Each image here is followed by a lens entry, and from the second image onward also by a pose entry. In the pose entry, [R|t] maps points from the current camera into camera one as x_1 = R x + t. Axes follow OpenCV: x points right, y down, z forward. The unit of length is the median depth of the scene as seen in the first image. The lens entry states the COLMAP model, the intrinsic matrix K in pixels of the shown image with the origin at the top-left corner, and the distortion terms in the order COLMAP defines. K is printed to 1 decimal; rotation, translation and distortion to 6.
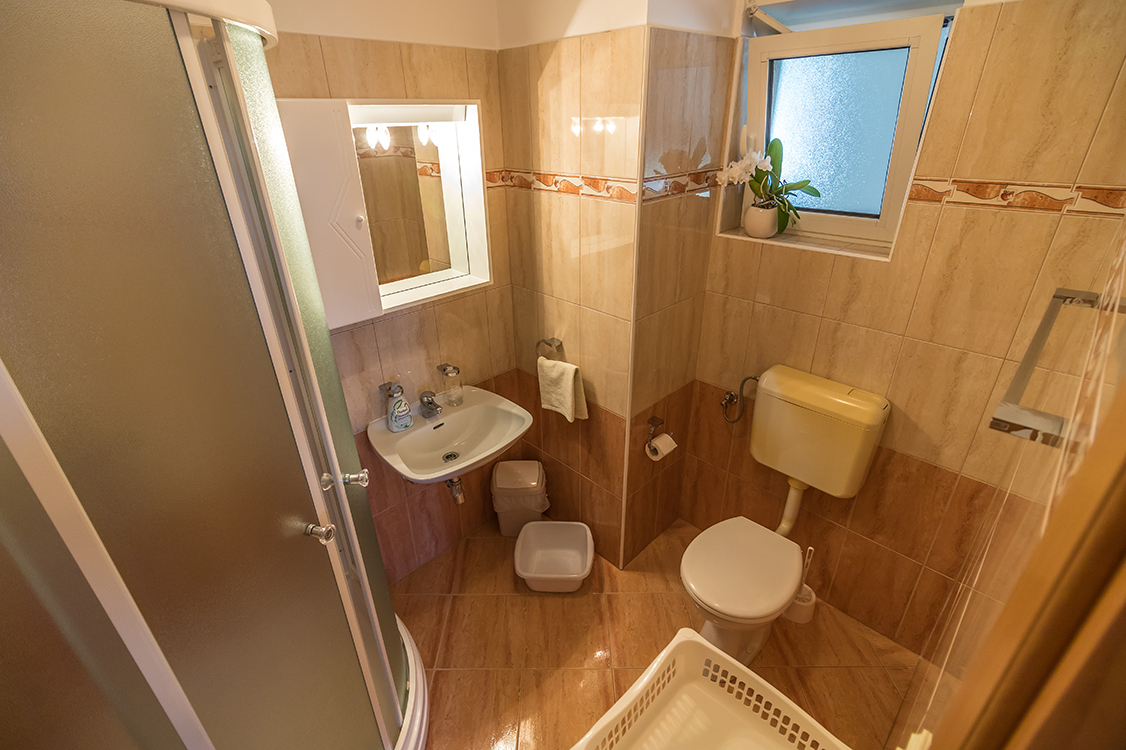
lens RADIAL K [[512.3, 0, 560.6], [0, 512.3, 367.2], [0, 0, 1]] dist [0.002121, 0.000310]
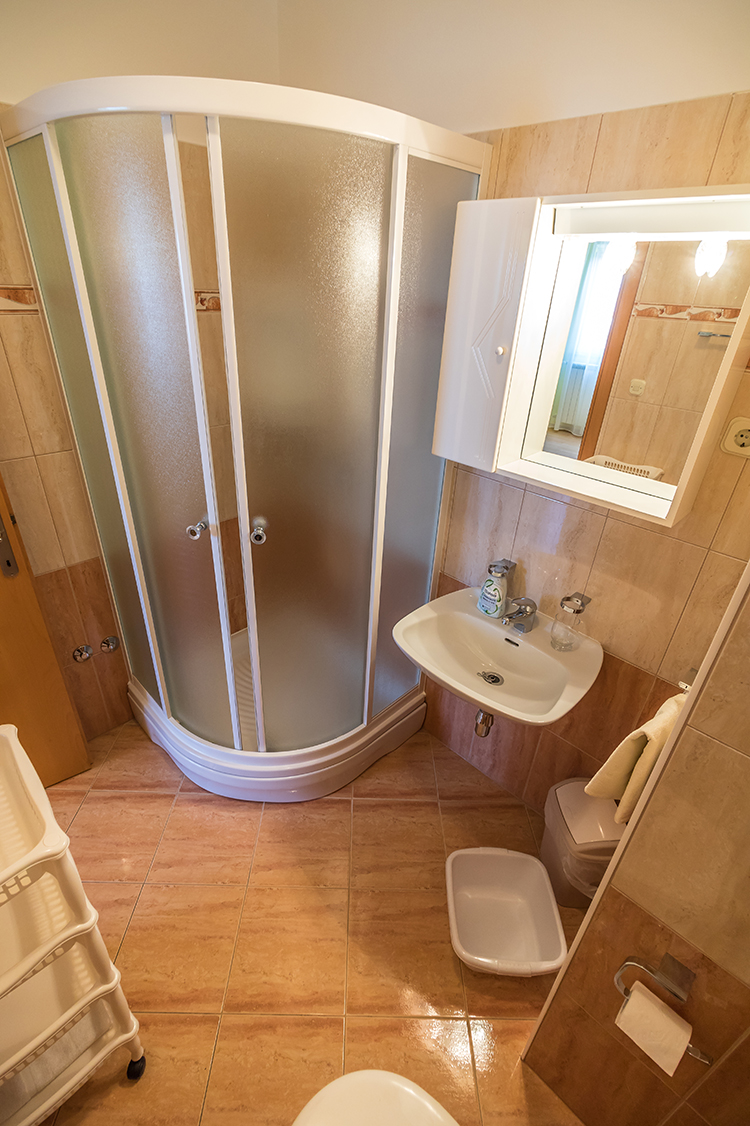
lens RADIAL K [[512.3, 0, 367.1], [0, 512.3, 567.3], [0, 0, 1]] dist [0.002121, 0.000310]
pose [[0.003327, 0.504434, -0.863444, 0.388574], [-0.482124, 0.757278, 0.440553, -0.215218], [0.876097, 0.414821, 0.245719, 0.562339]]
